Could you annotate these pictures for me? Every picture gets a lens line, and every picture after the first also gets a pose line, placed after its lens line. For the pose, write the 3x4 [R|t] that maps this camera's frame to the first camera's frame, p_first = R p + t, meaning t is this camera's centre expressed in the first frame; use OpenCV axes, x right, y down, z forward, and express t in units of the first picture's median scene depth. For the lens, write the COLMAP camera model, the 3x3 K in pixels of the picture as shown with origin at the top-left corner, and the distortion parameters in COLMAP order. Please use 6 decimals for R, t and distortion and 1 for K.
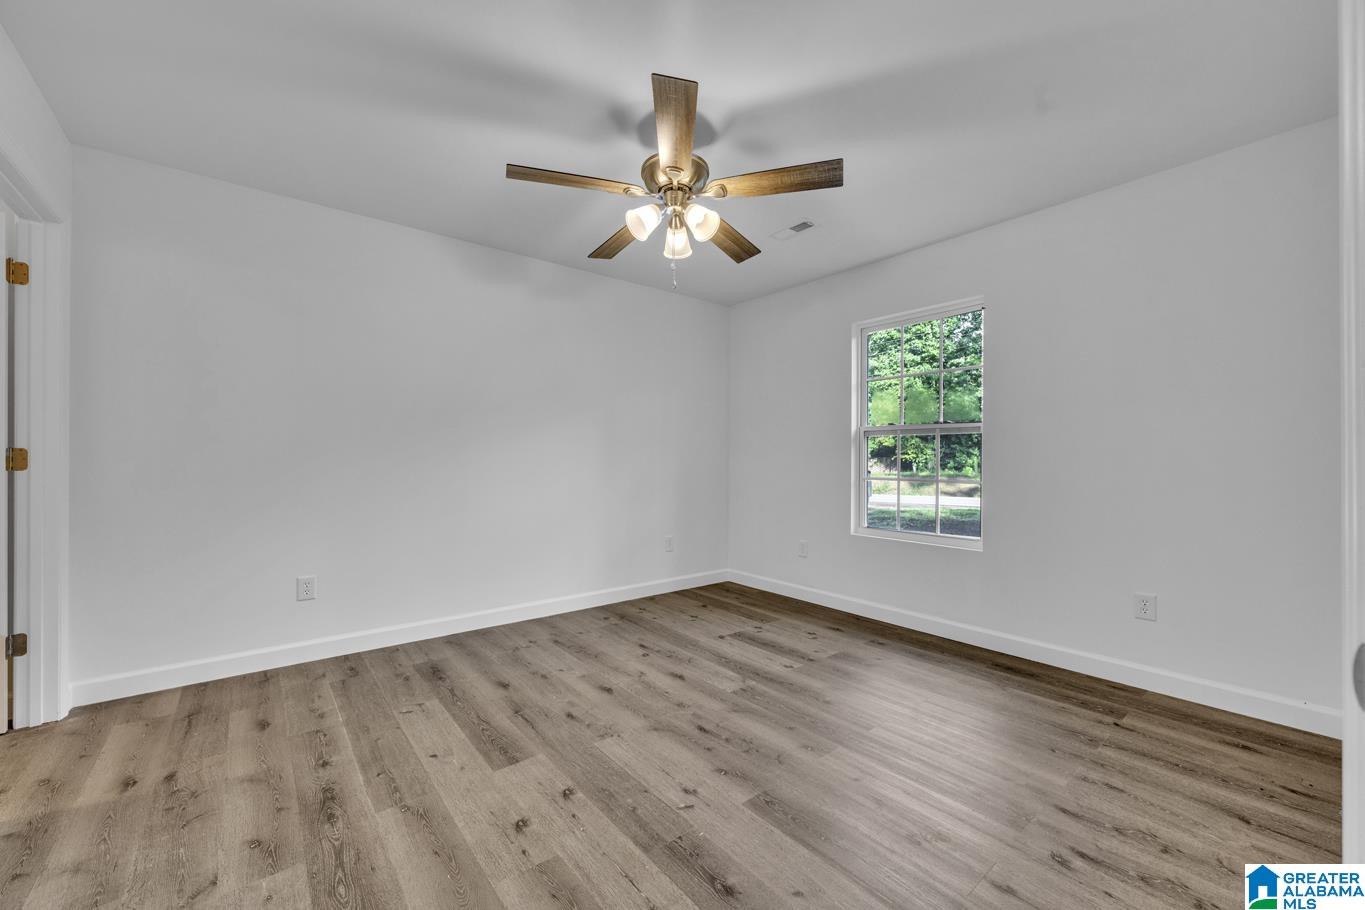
lens RADIAL K [[538.0, 0, 679.1], [0, 538.0, 460.2], [0, 0, 1]] dist [-0.000248, -0.000007]
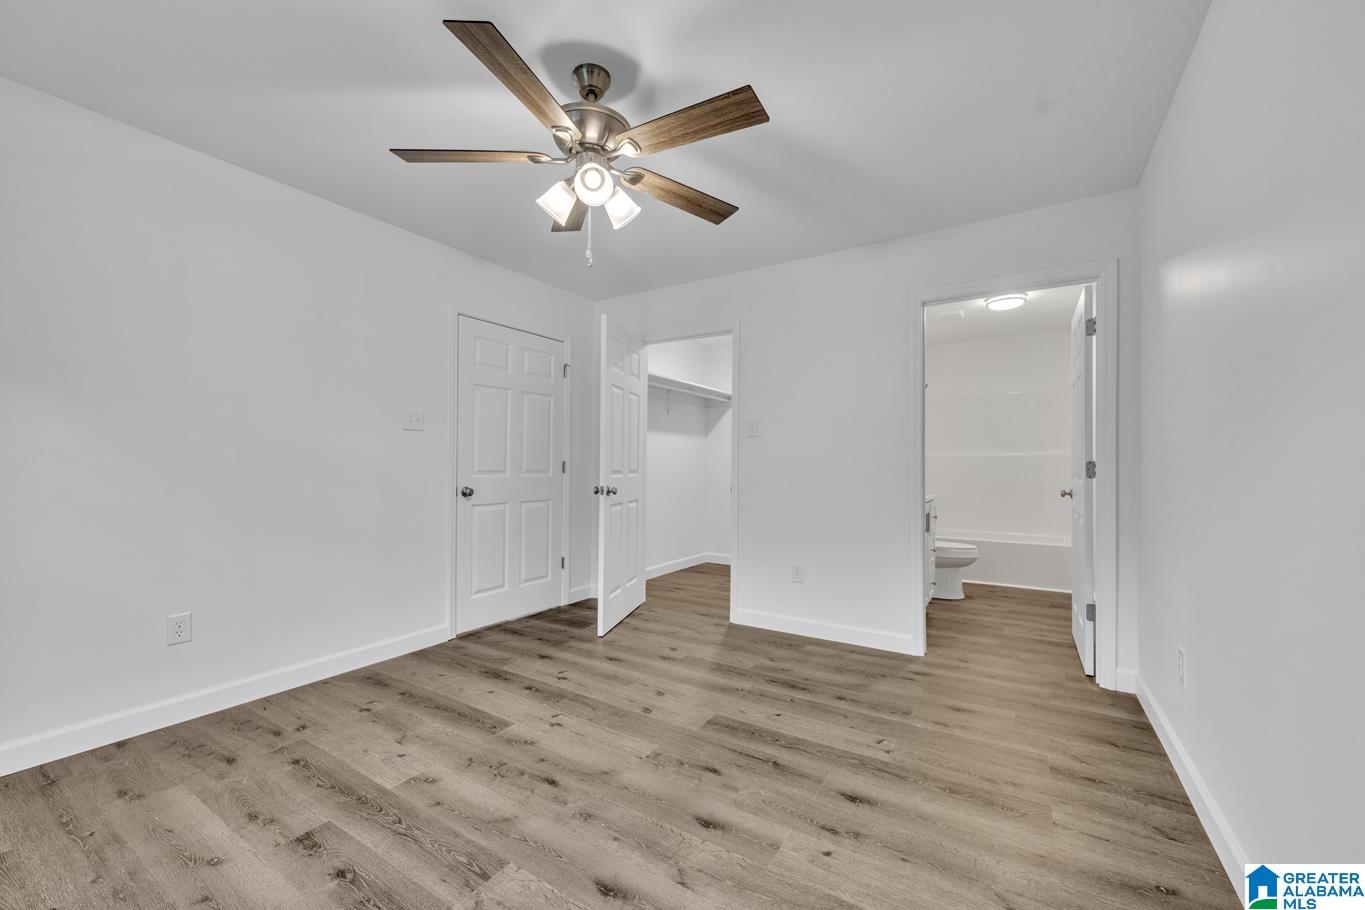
lens RADIAL K [[538.0, 0, 679.1], [0, 538.0, 460.2], [0, 0, 1]] dist [-0.000248, -0.000007]
pose [[-0.946698, -0.009579, -0.321979, 0.132520], [-0.006499, 0.999922, -0.010640, -0.002622], [0.322056, -0.007981, -0.946687, 1.900244]]
